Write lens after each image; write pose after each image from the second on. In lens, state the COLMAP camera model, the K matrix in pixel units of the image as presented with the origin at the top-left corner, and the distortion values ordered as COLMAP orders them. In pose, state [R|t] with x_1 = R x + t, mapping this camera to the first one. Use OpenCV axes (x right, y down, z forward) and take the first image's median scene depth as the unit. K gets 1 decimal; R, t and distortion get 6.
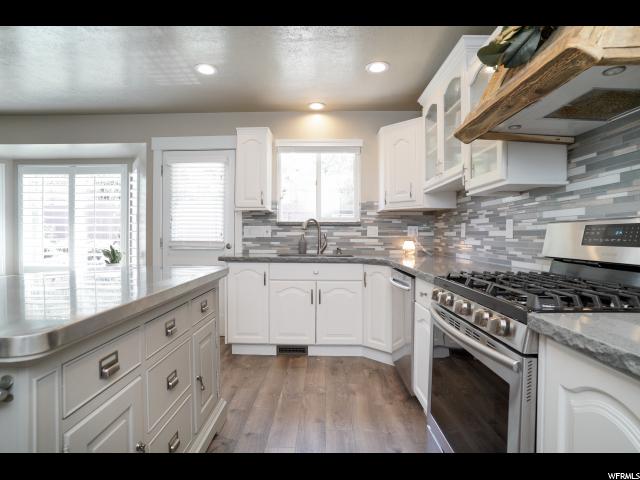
lens RADIAL K [[341.3, 0, 315.0], [0, 341.3, 239.4], [0, 0, 1]] dist [-0.054118, 0.027648]
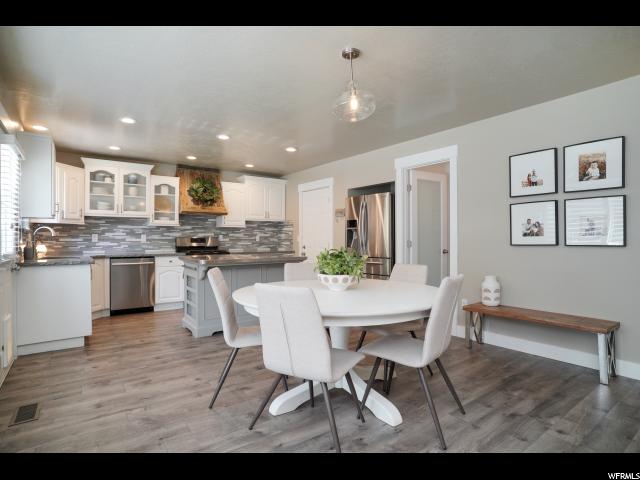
lens RADIAL K [[360.7, 0, 315.1], [0, 360.7, 237.5], [0, 0, 1]] dist [-0.033007, 0.004998]
pose [[-0.606936, 0.000297, 0.794751, -1.550920], [0.006099, 0.999972, 0.004285, -0.025174], [-0.794727, 0.007448, -0.606921, 1.020854]]
